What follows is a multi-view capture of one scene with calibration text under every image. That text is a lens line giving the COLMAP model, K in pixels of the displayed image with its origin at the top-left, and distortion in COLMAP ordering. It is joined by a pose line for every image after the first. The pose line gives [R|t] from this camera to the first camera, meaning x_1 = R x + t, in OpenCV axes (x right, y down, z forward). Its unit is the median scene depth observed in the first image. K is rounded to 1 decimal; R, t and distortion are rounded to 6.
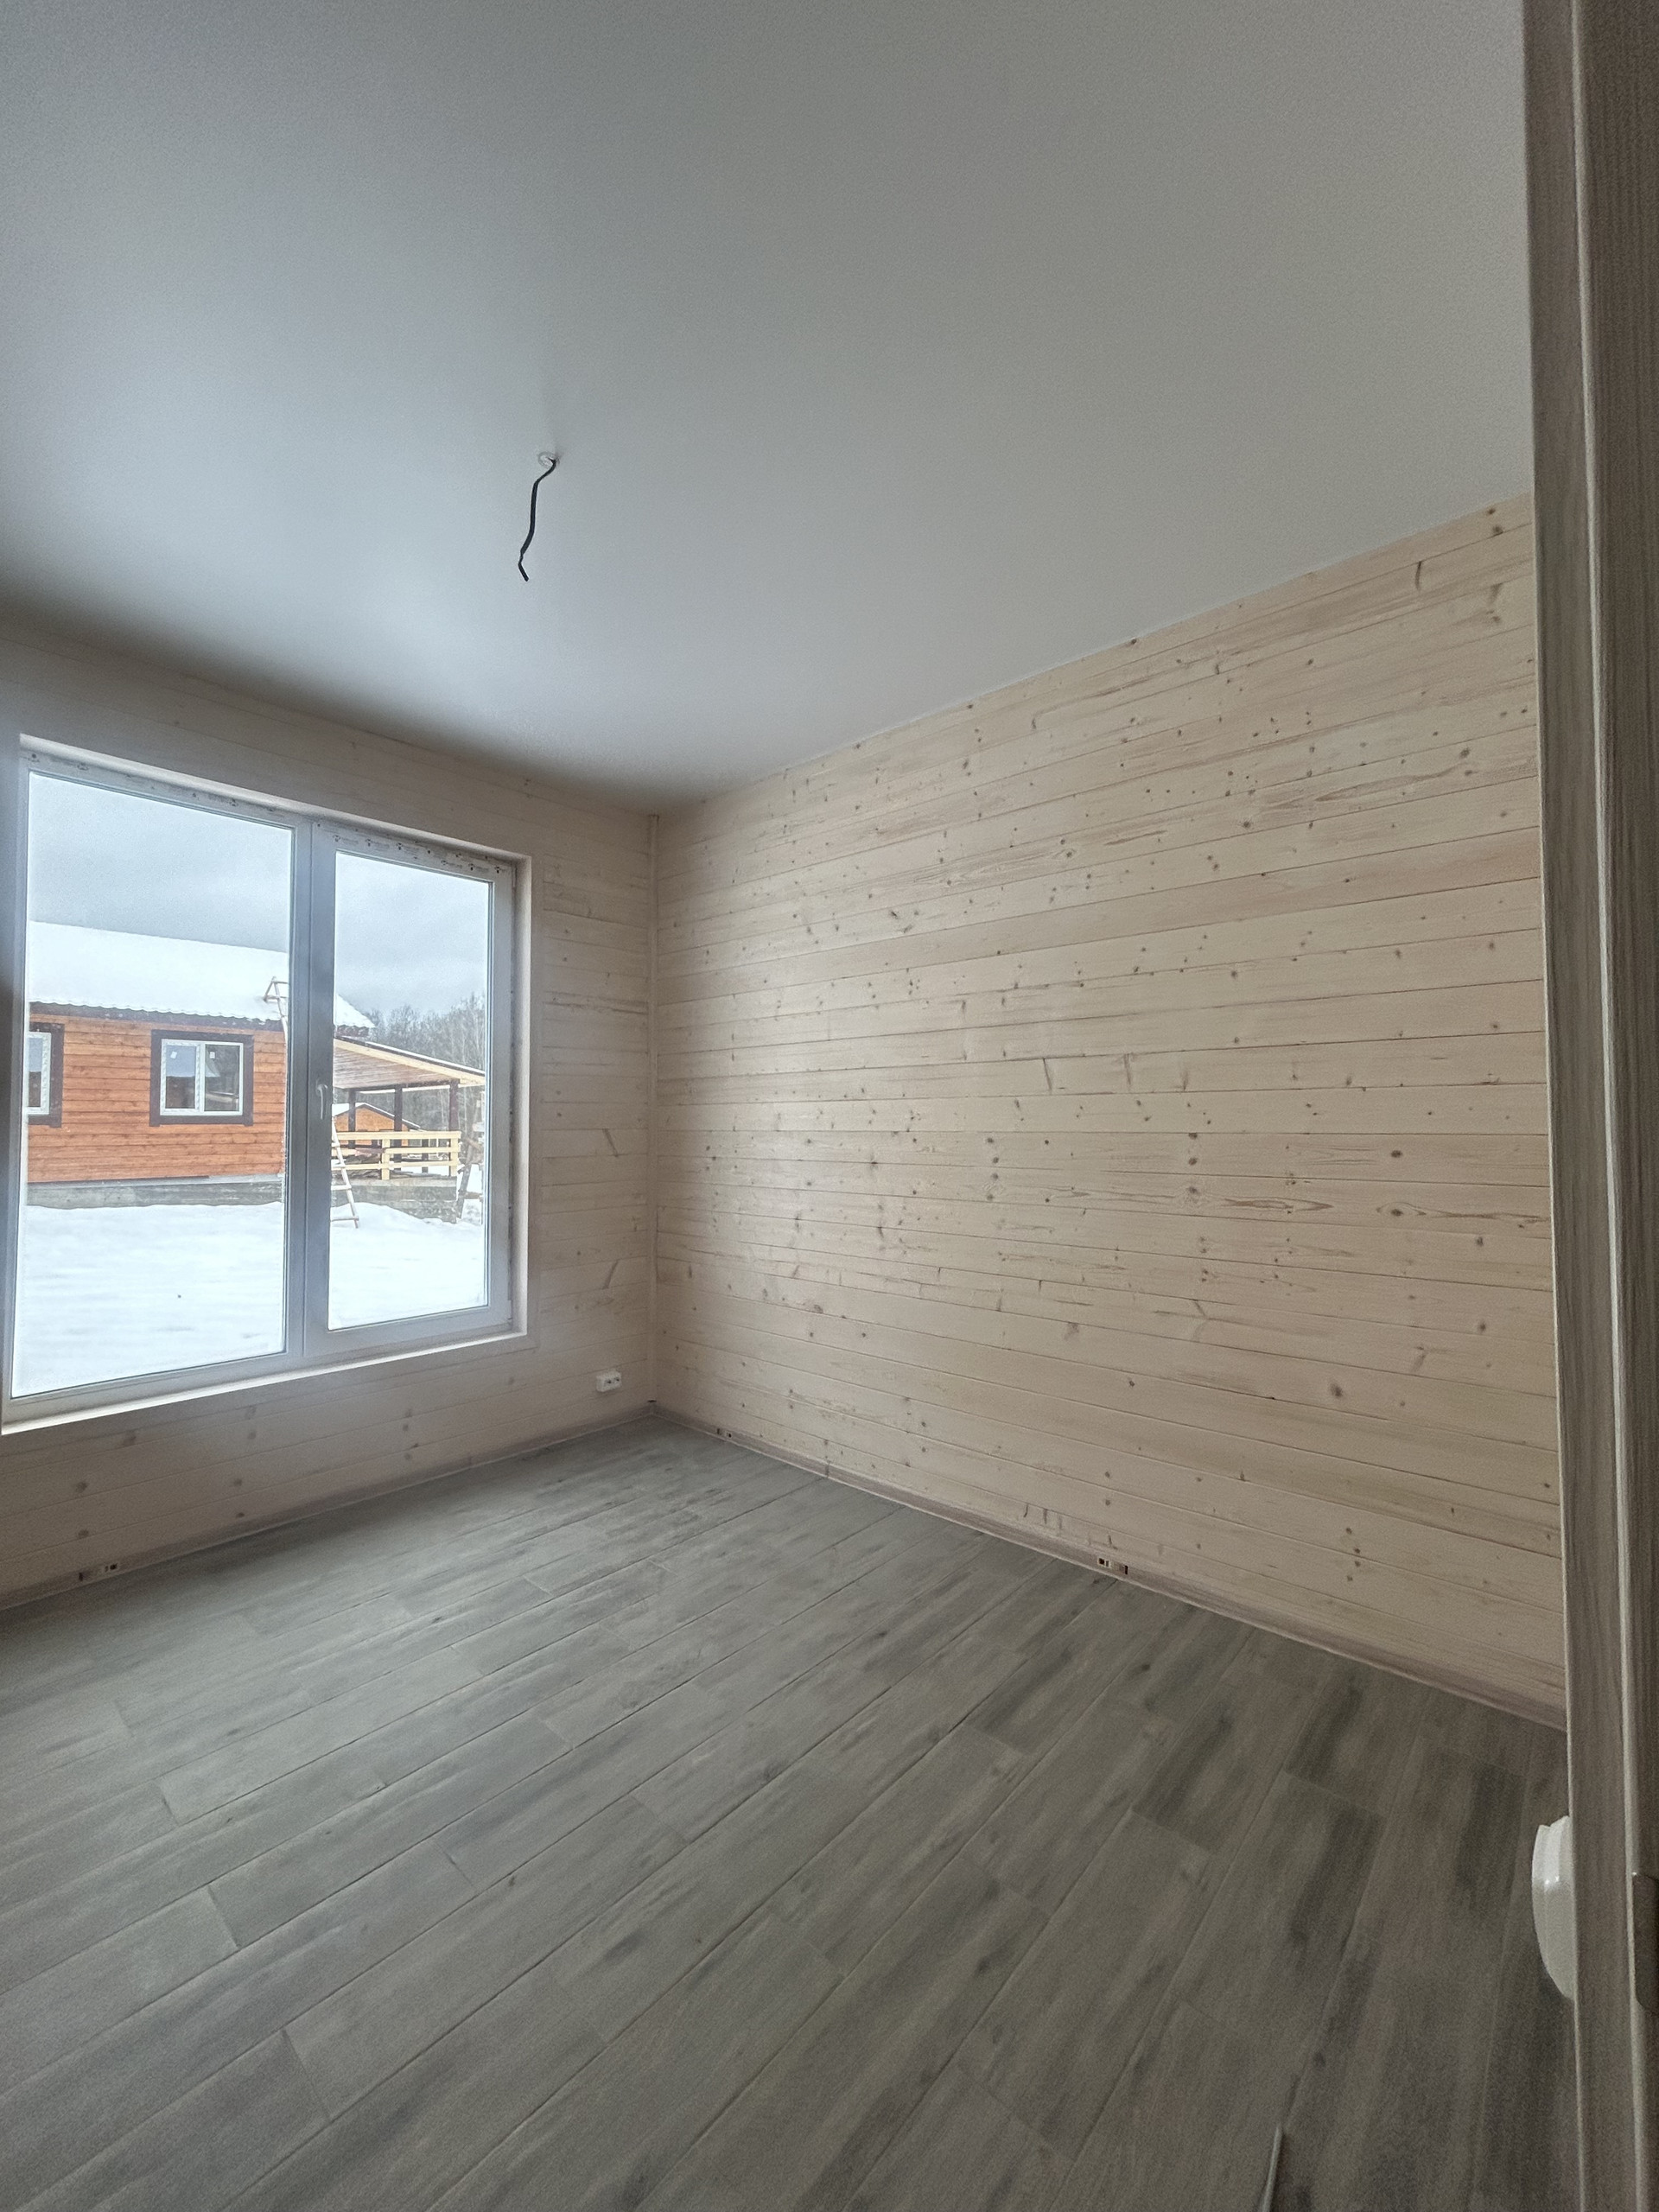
lens RADIAL K [[898.4, 0, 826.9], [0, 898.4, 1093.4], [0, 0, 1]] dist [0.000048, 0.000731]
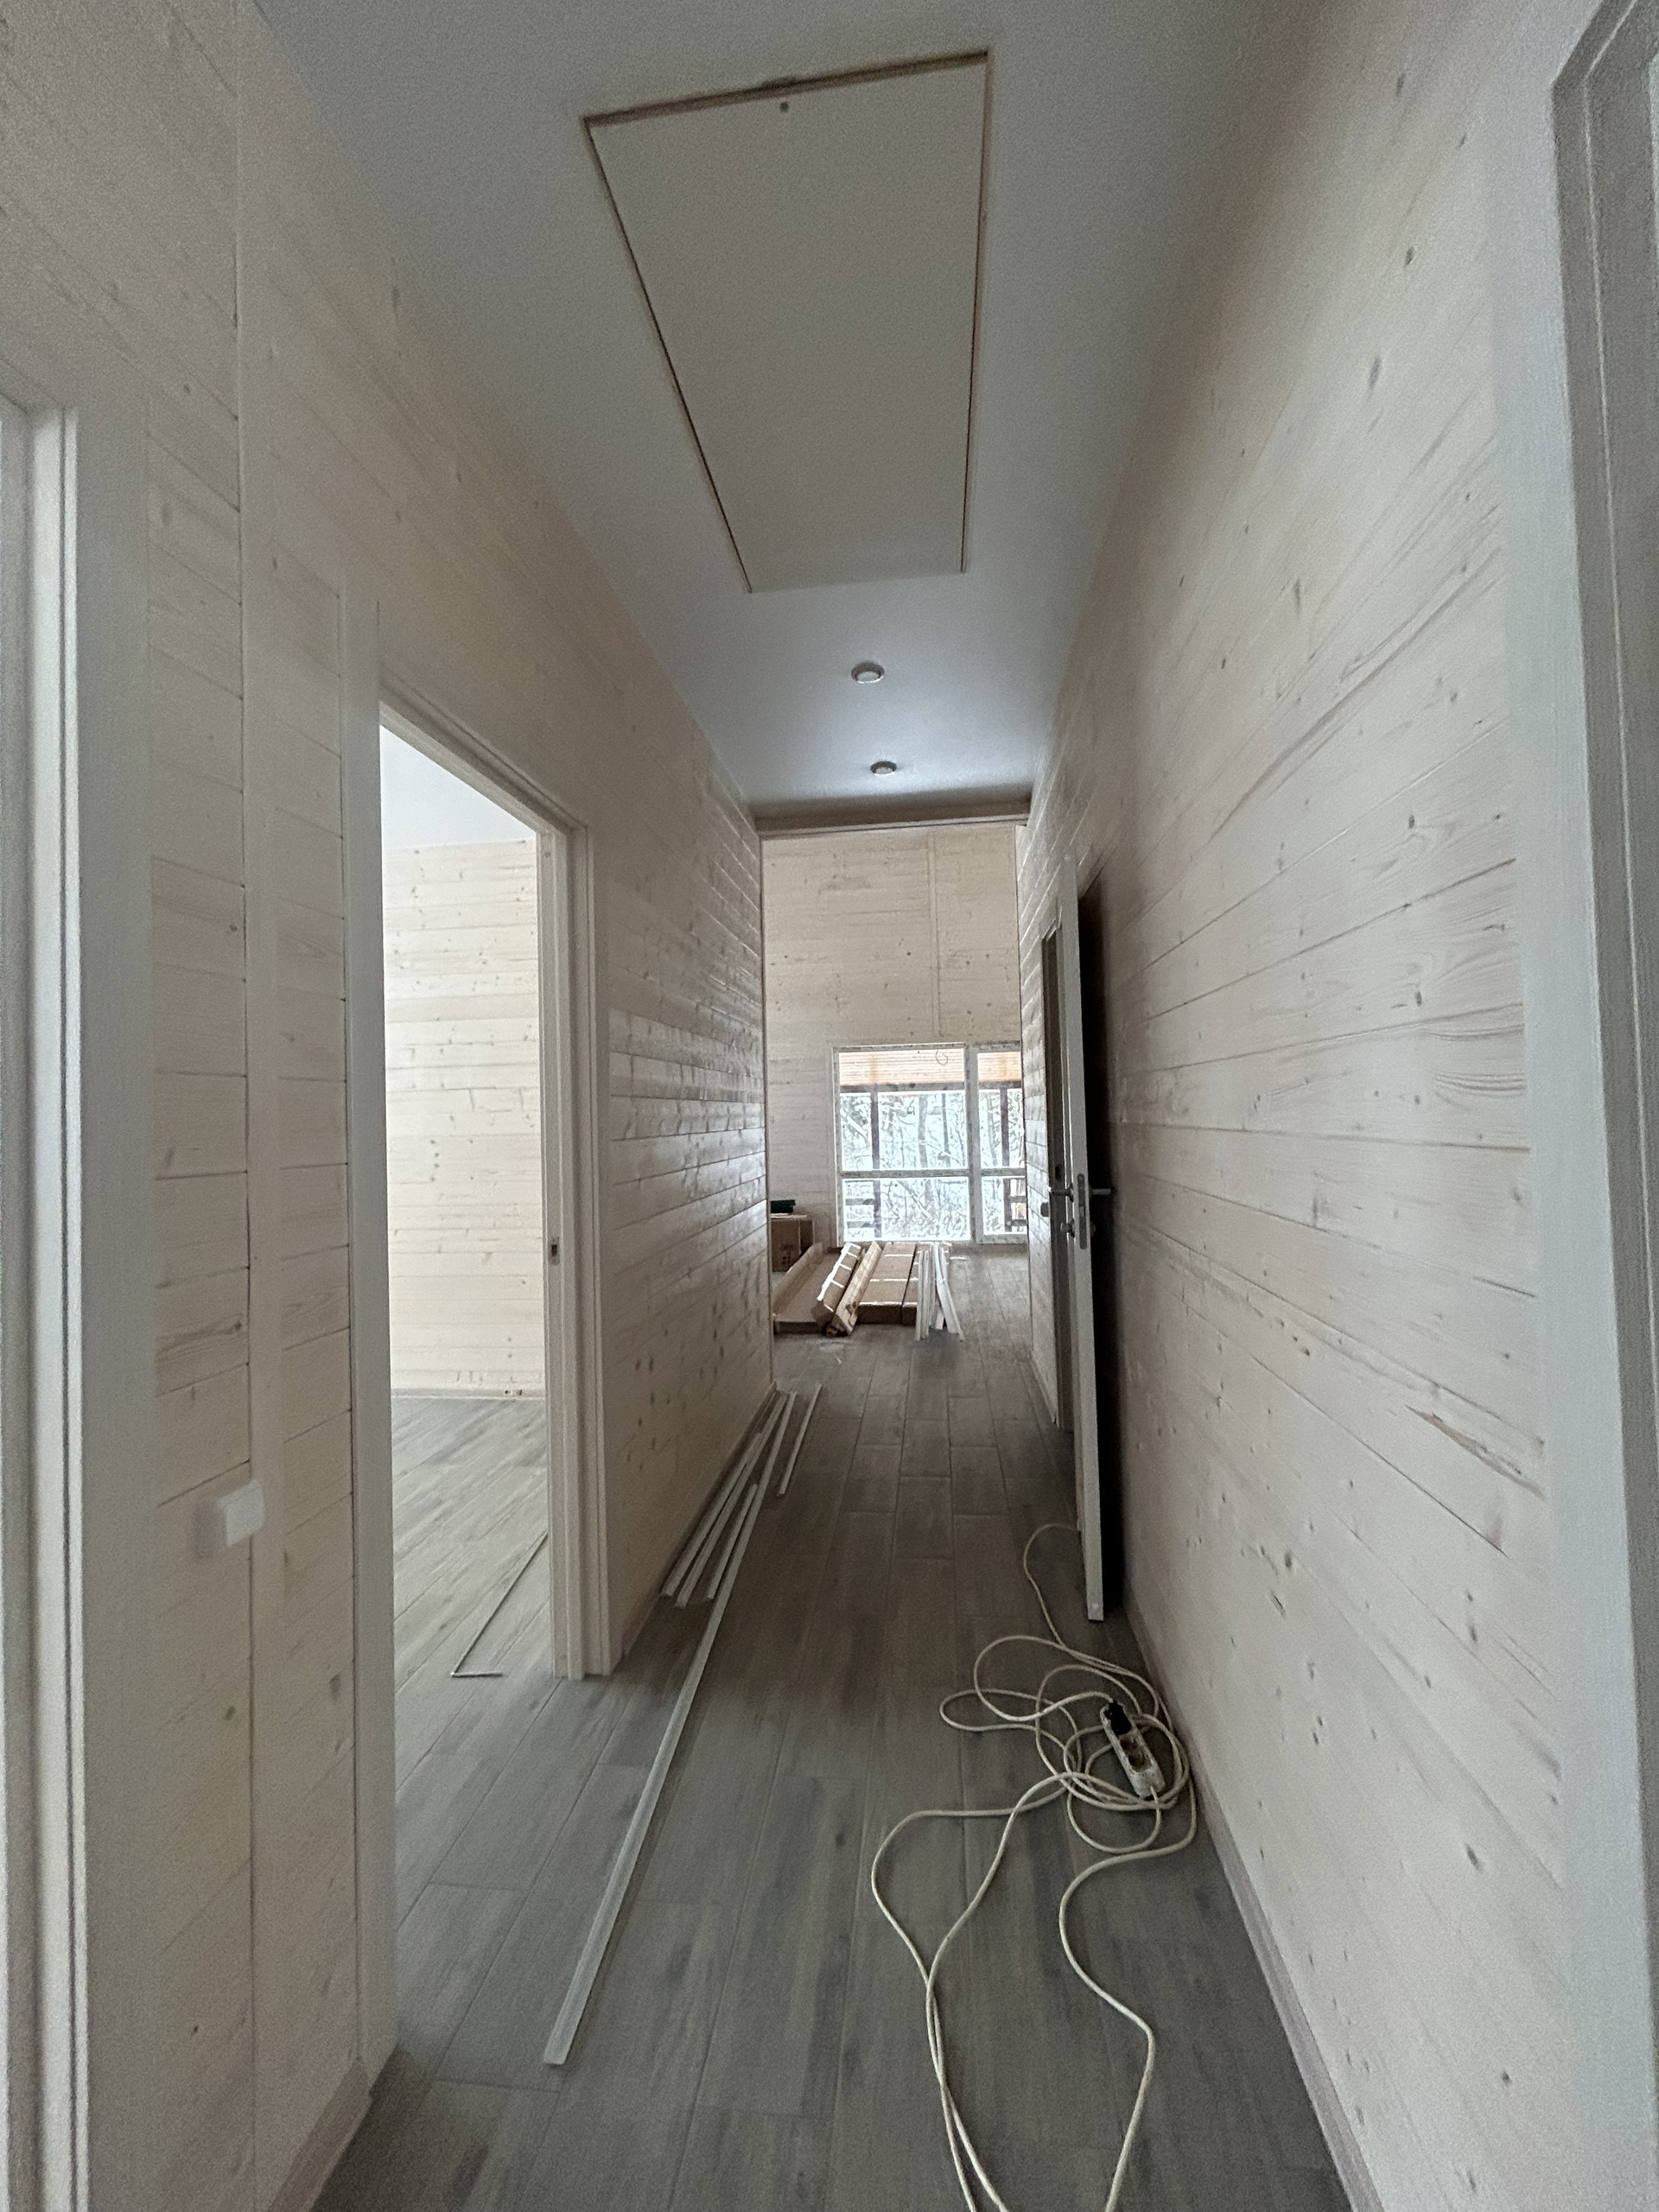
lens RADIAL K [[892.6, 0, 814.3], [0, 892.6, 1095.5], [0, 0, 1]] dist [-0.000011, 0.000042]
pose [[0.828297, -0.004909, 0.560268, -0.115657], [0.004830, 0.999987, 0.001620, -0.022807], [-0.560269, 0.001364, 0.828310, -0.549463]]
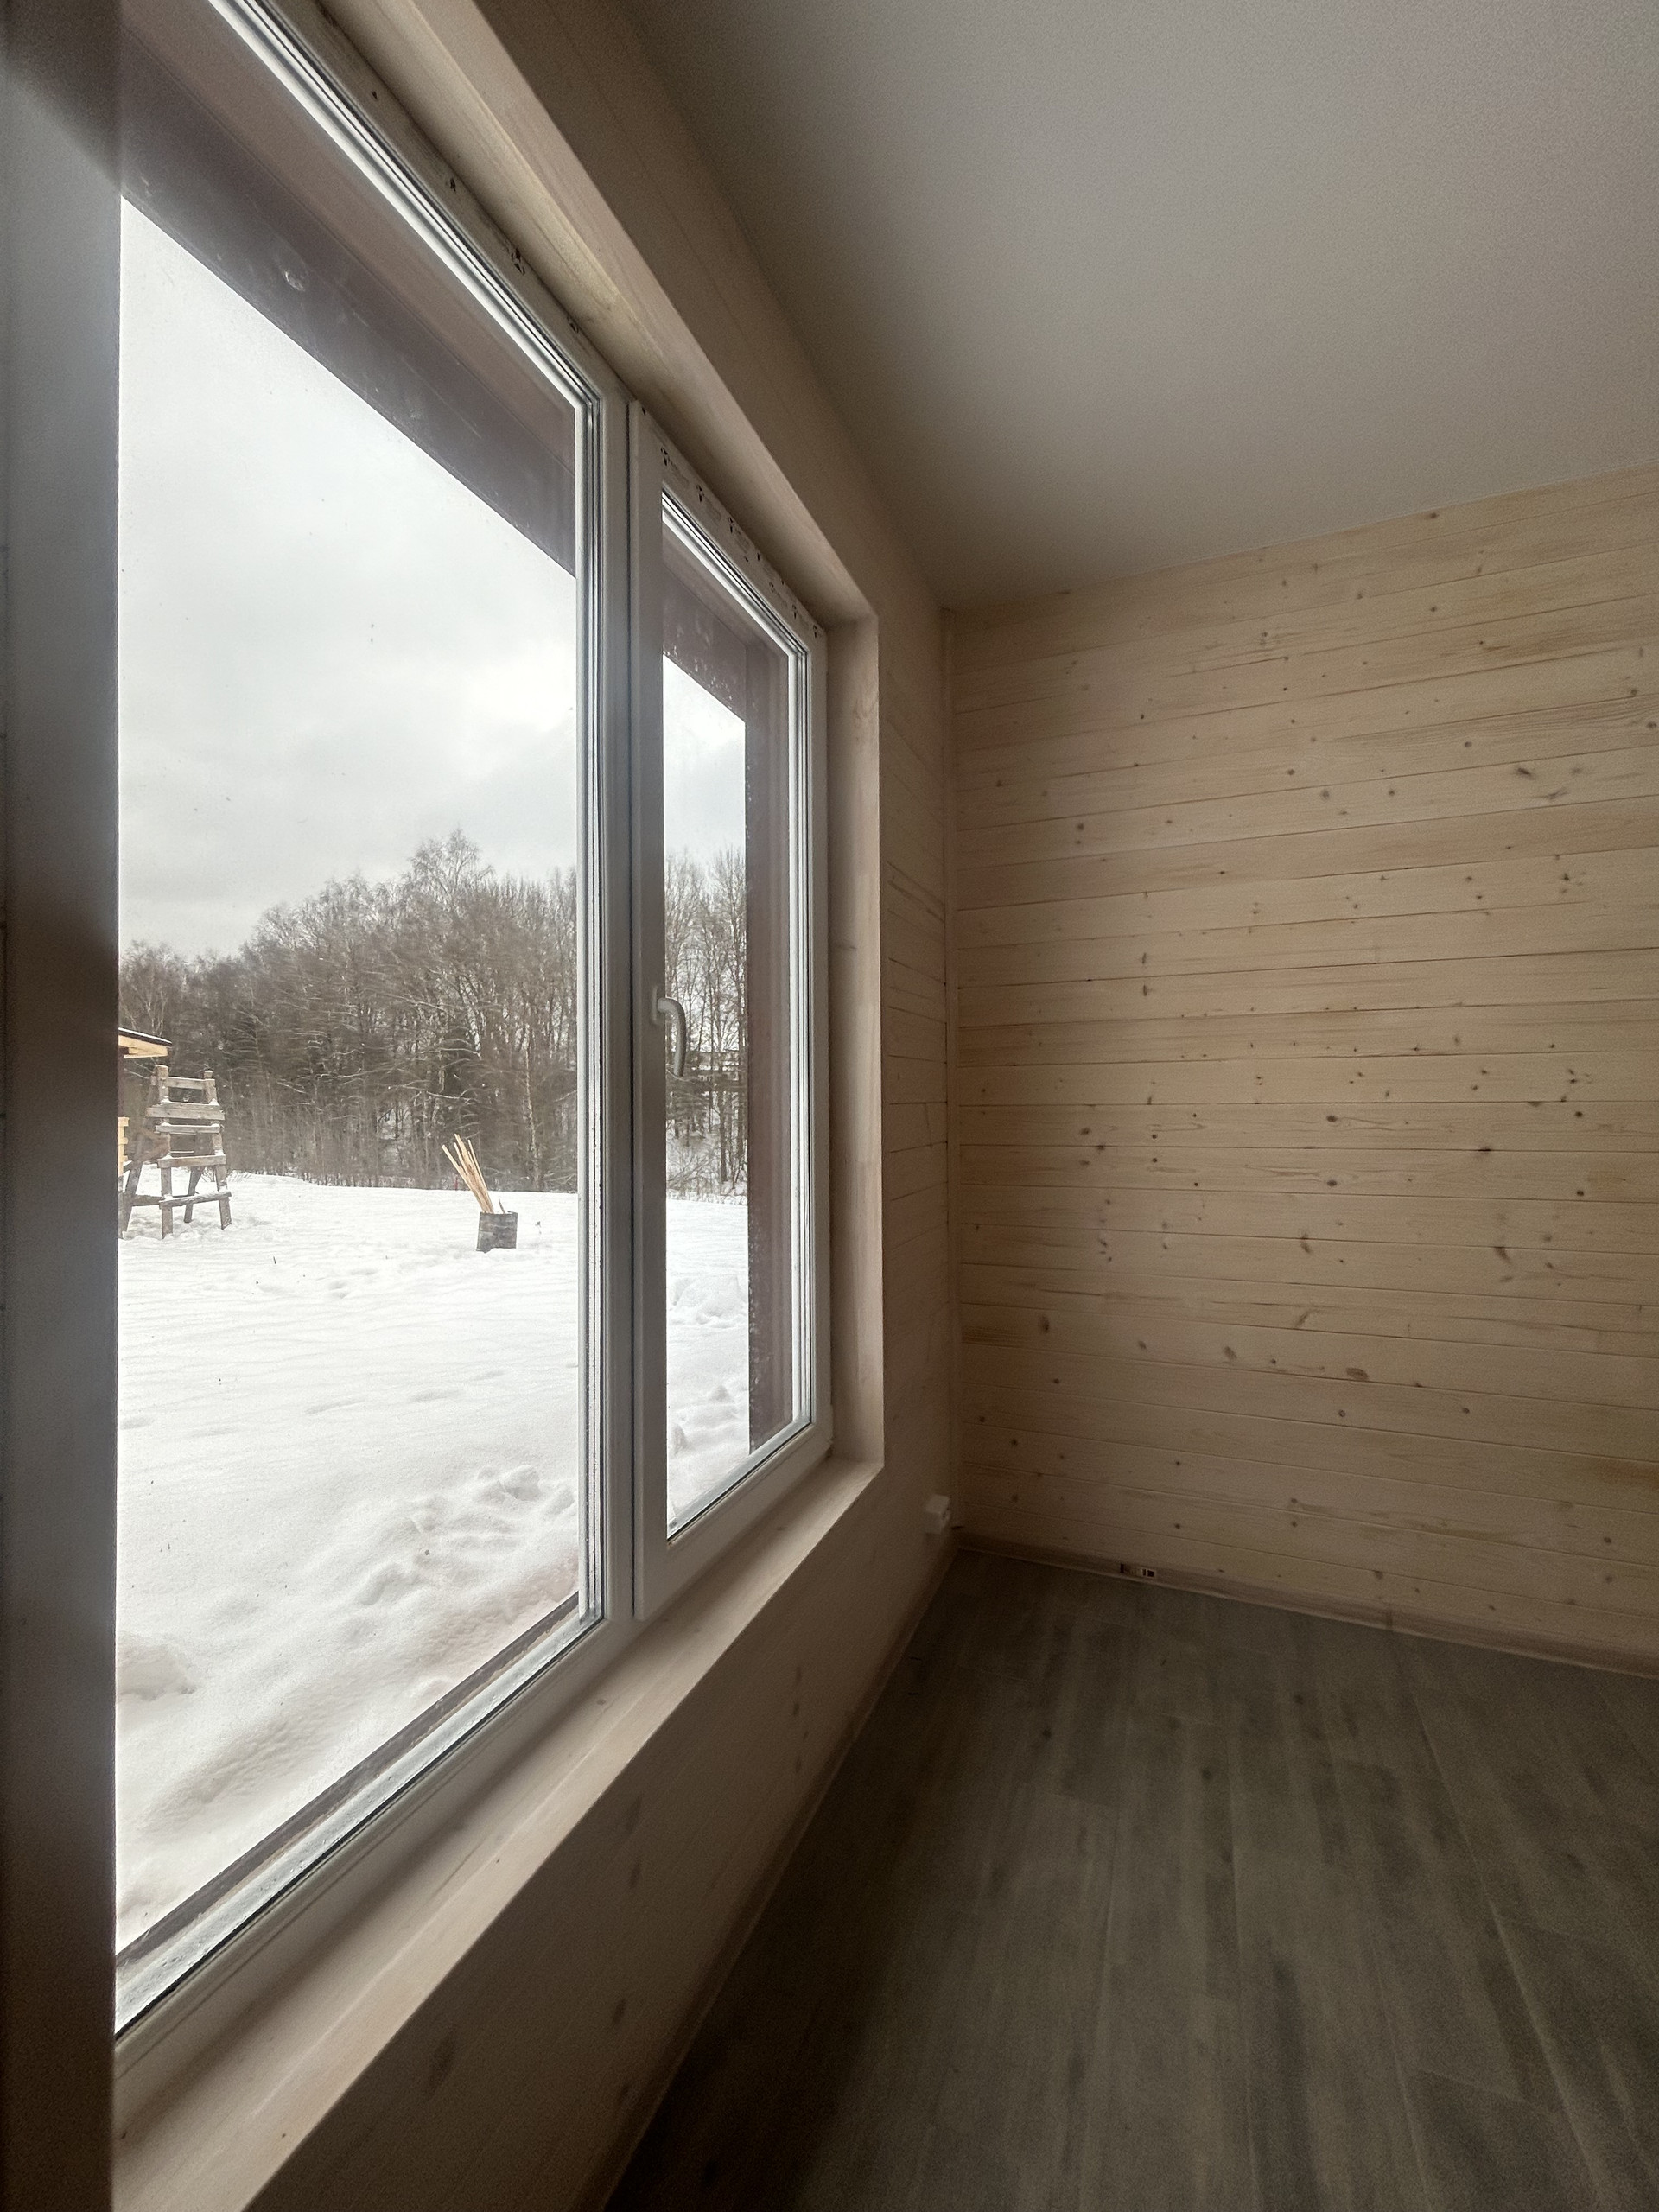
lens RADIAL K [[898.0, 0, 856.9], [0, 898.0, 1098.0], [0, 0, 1]] dist [0.000962, -0.000046]
pose [[0.939747, 0.000778, 0.341870, -0.599546], [-0.008760, 0.999724, 0.021803, 0.028603], [-0.341759, -0.023484, 0.939494, 0.533708]]
